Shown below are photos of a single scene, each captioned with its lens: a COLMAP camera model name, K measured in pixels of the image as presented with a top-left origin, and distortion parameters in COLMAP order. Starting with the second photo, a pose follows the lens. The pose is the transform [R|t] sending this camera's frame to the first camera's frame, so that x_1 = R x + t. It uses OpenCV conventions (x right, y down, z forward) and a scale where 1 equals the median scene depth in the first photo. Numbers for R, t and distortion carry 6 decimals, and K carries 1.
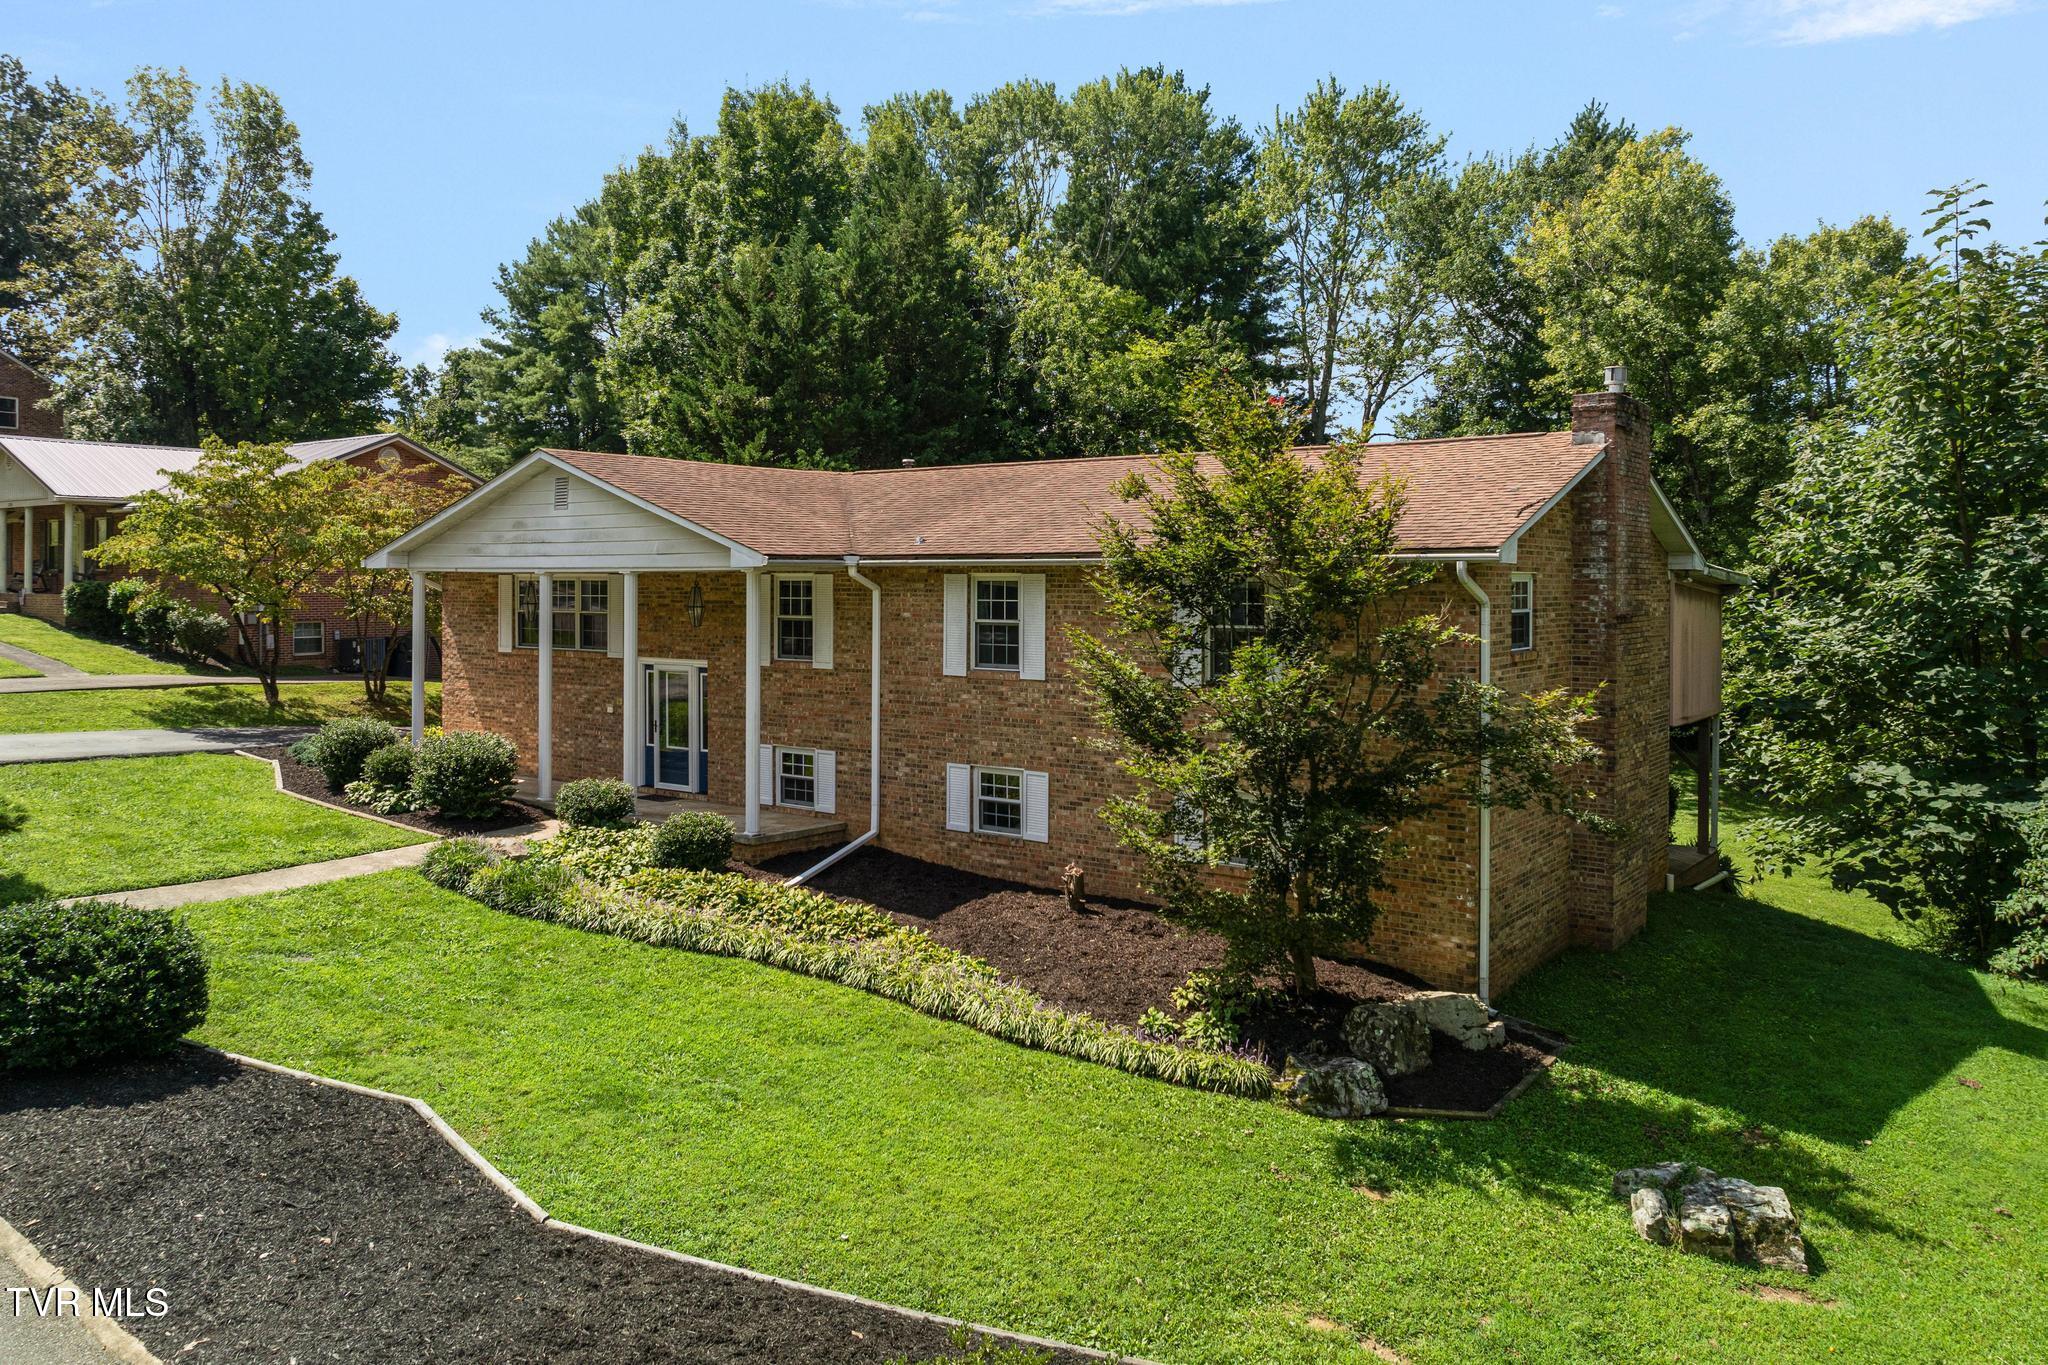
lens RADIAL K [[1385.7, 0, 1023.1], [0, 1385.7, 583.5], [0, 0, 1]] dist [-0.009483, -0.000487]
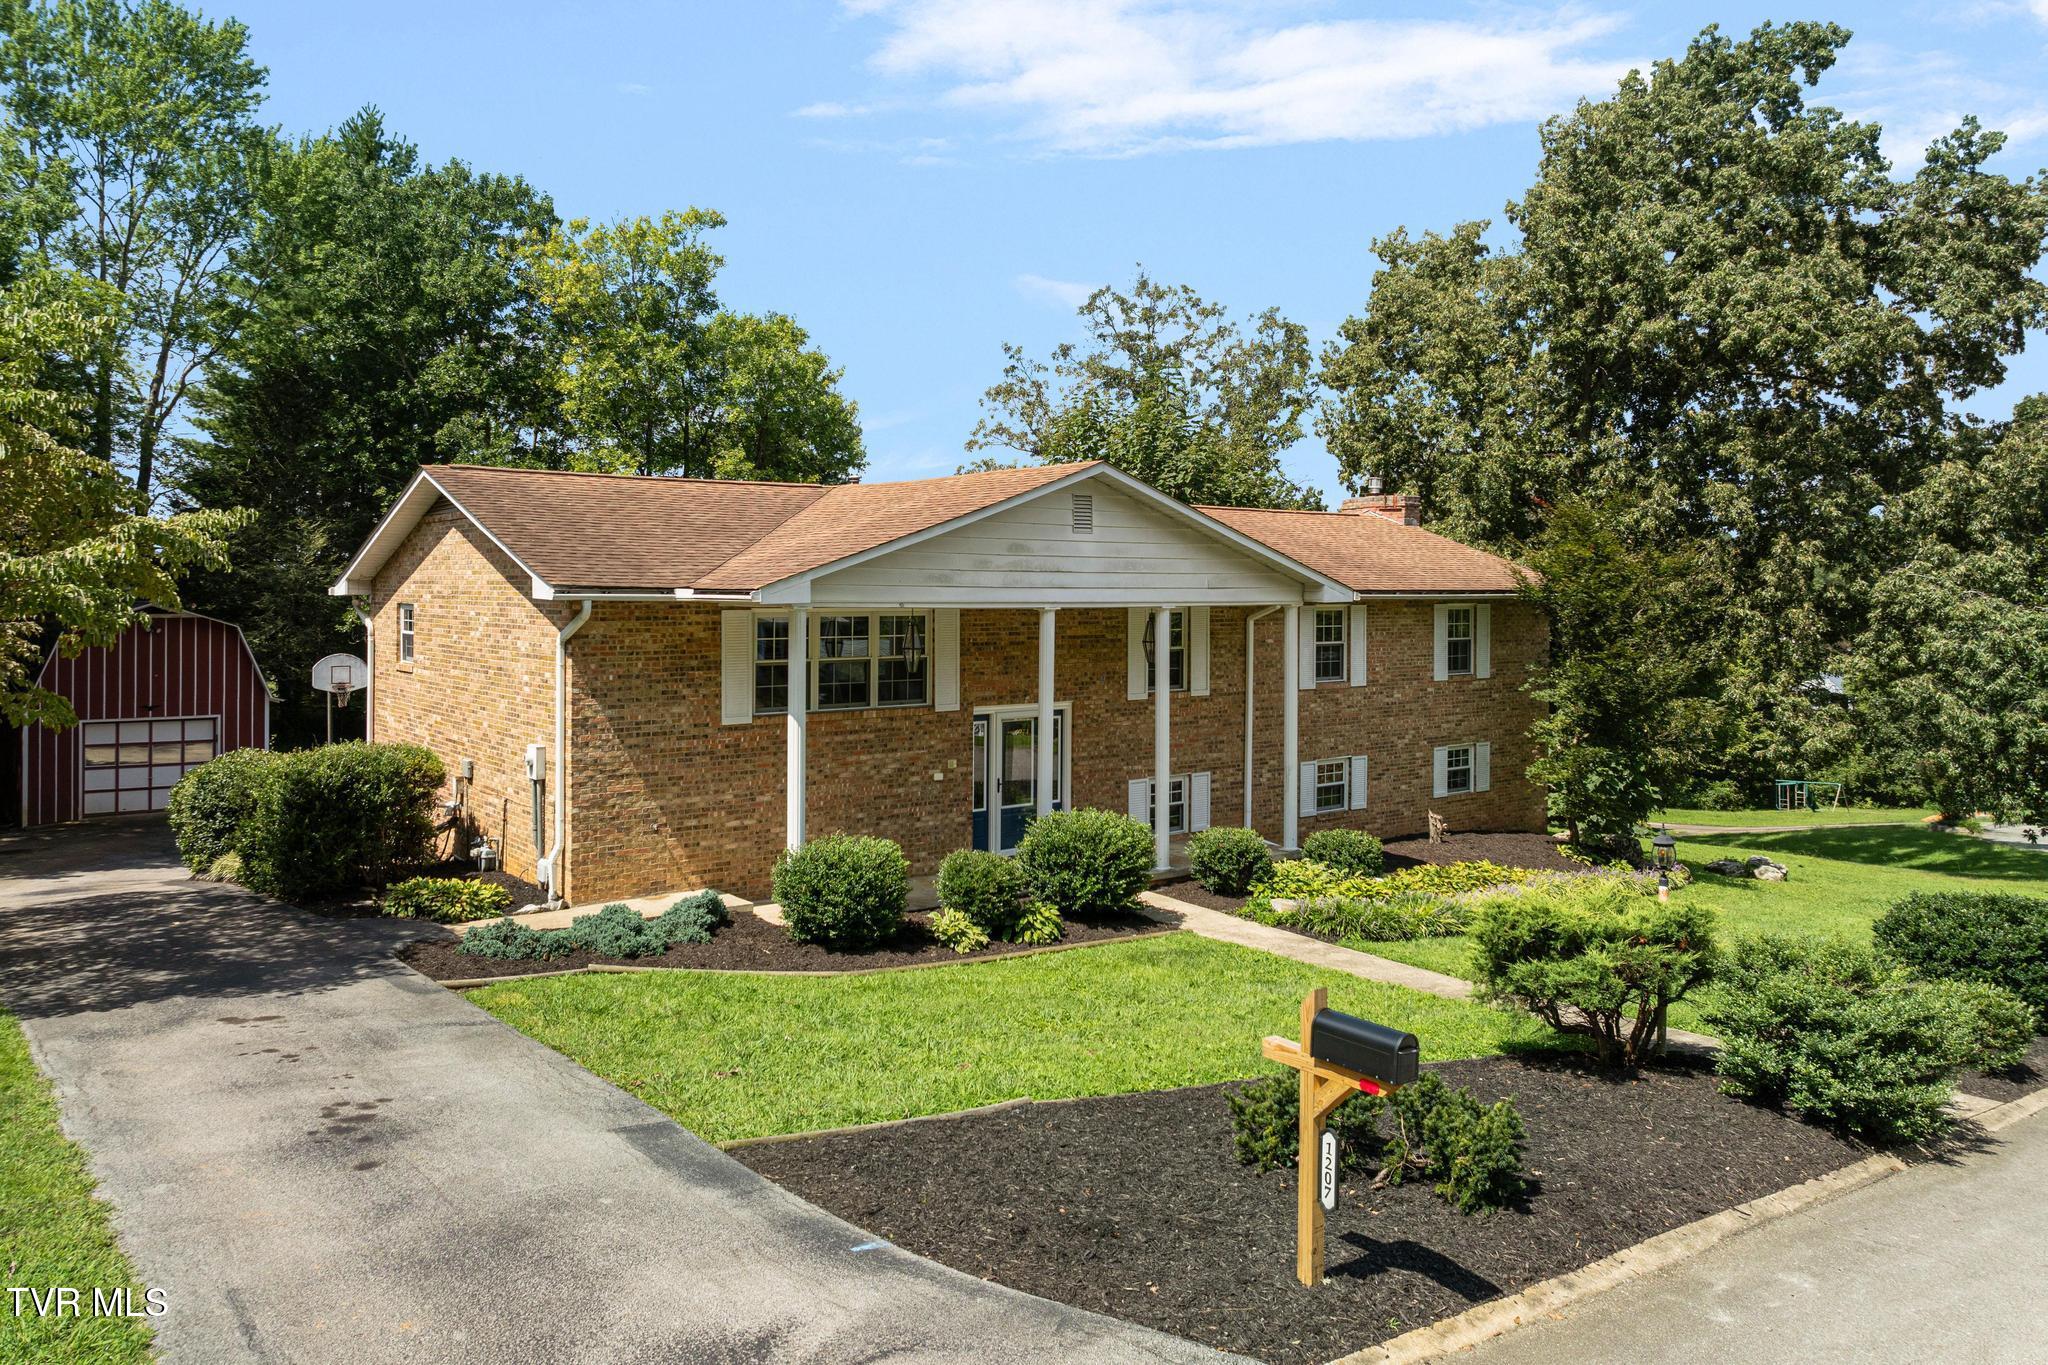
lens RADIAL K [[1385.7, 0, 1023.1], [0, 1385.7, 583.5], [0, 0, 1]] dist [-0.009483, -0.000487]
pose [[0.312369, 0.004506, 0.949950, -1.280738], [-0.001561, 0.999990, -0.004230, -0.020753], [-0.949959, -0.000162, 0.312373, 0.856061]]
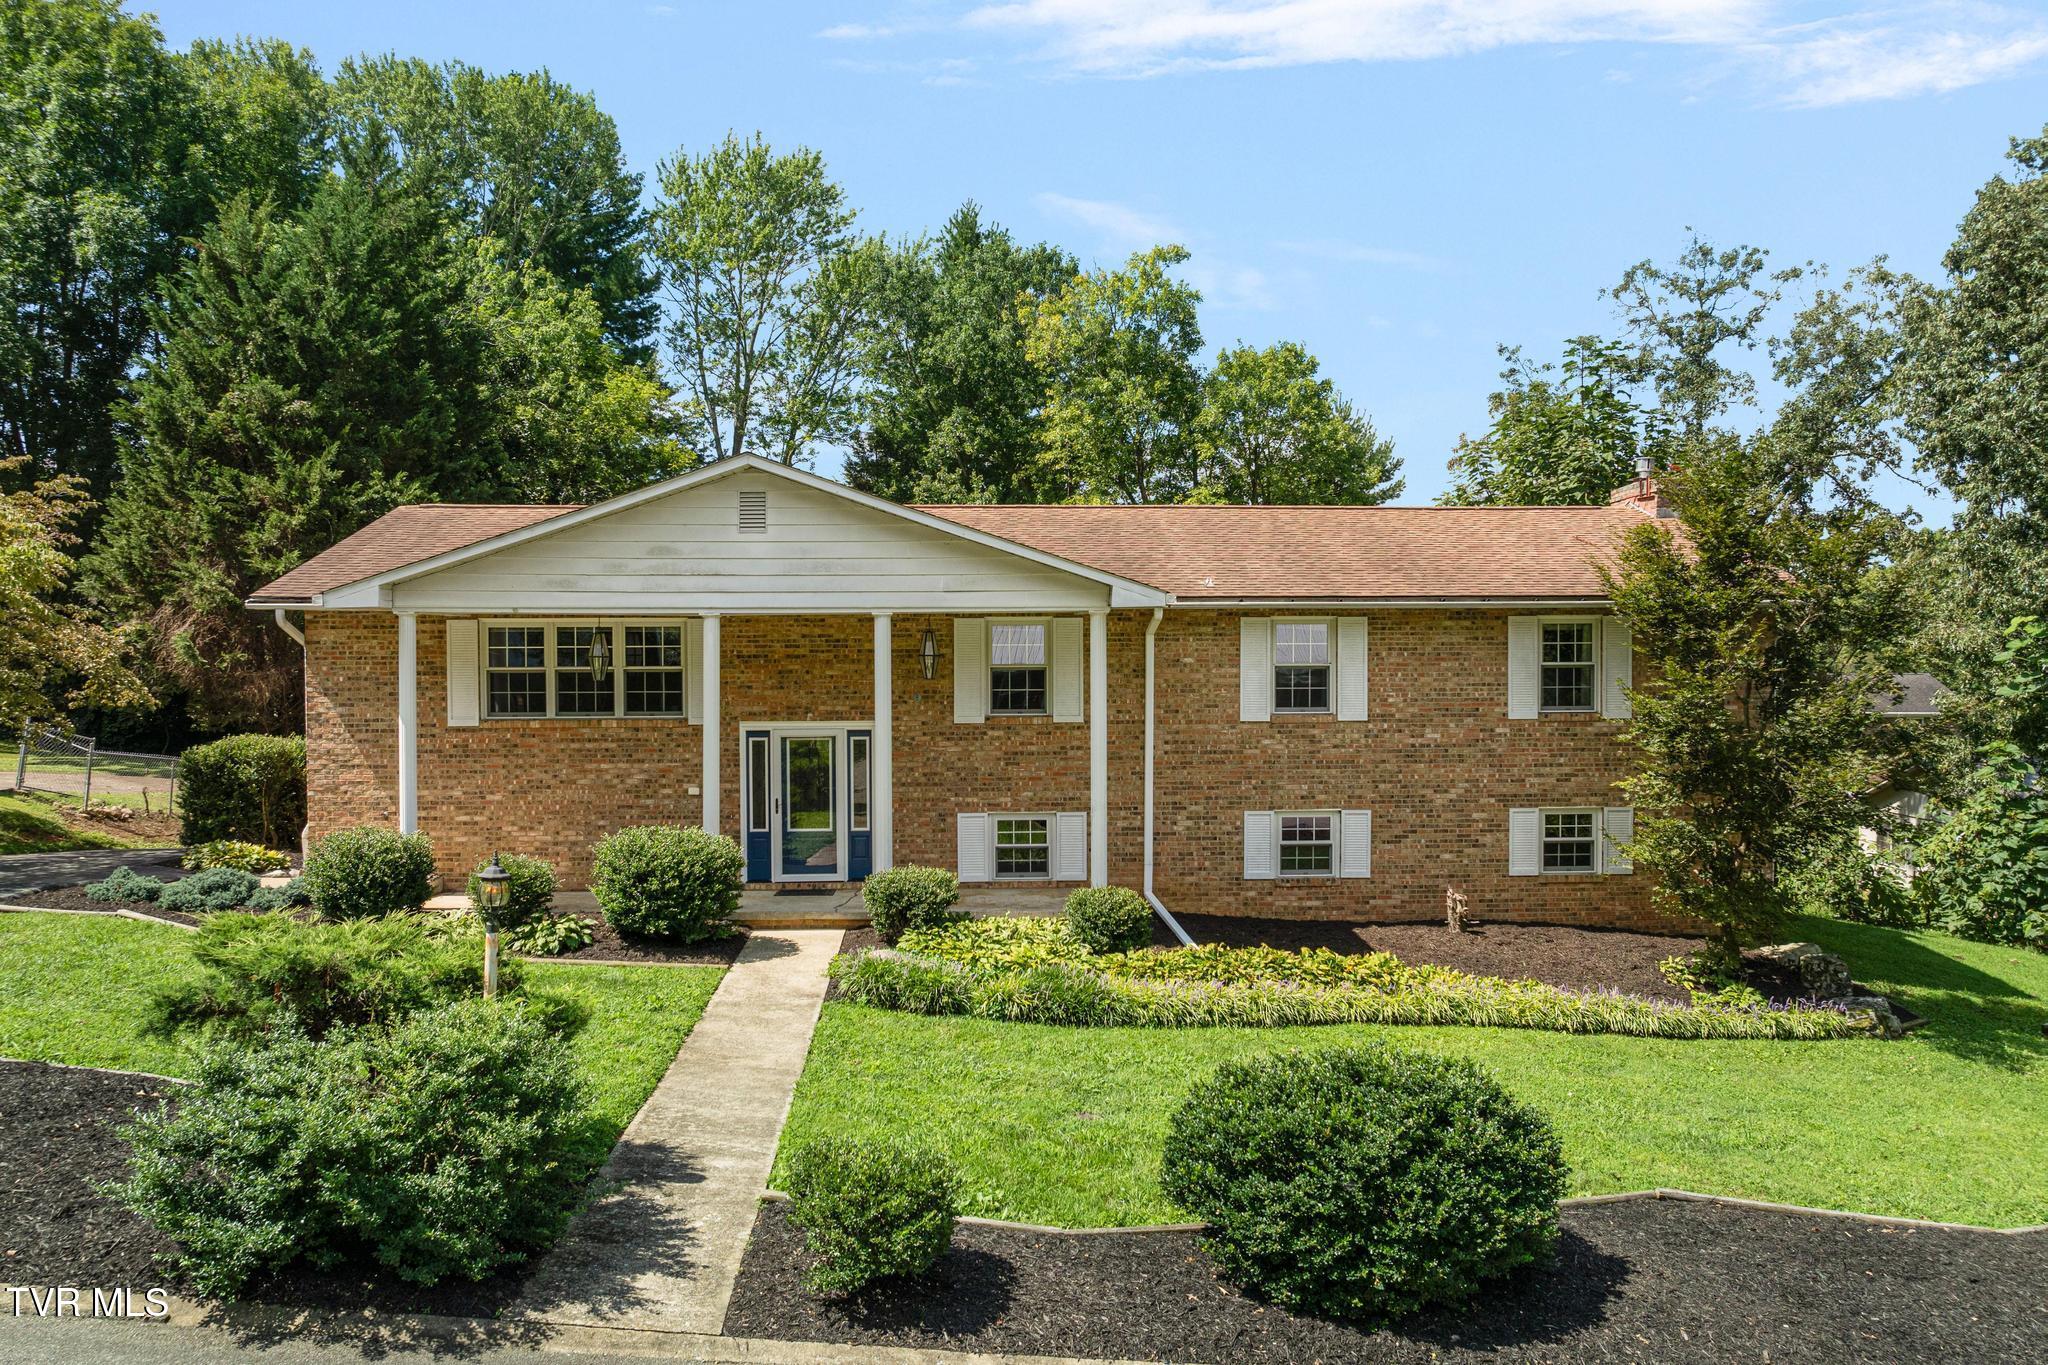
lens RADIAL K [[1385.0, 0, 1024.0], [0, 1385.0, 682.5], [0, 0, 1]] dist [-0.031270, 0.002598]
pose [[0.789508, -0.019881, 0.613418, -0.775644], [0.004857, 0.999646, 0.026148, 0.012847], [-0.613721, -0.017665, 0.789325, 0.330713]]
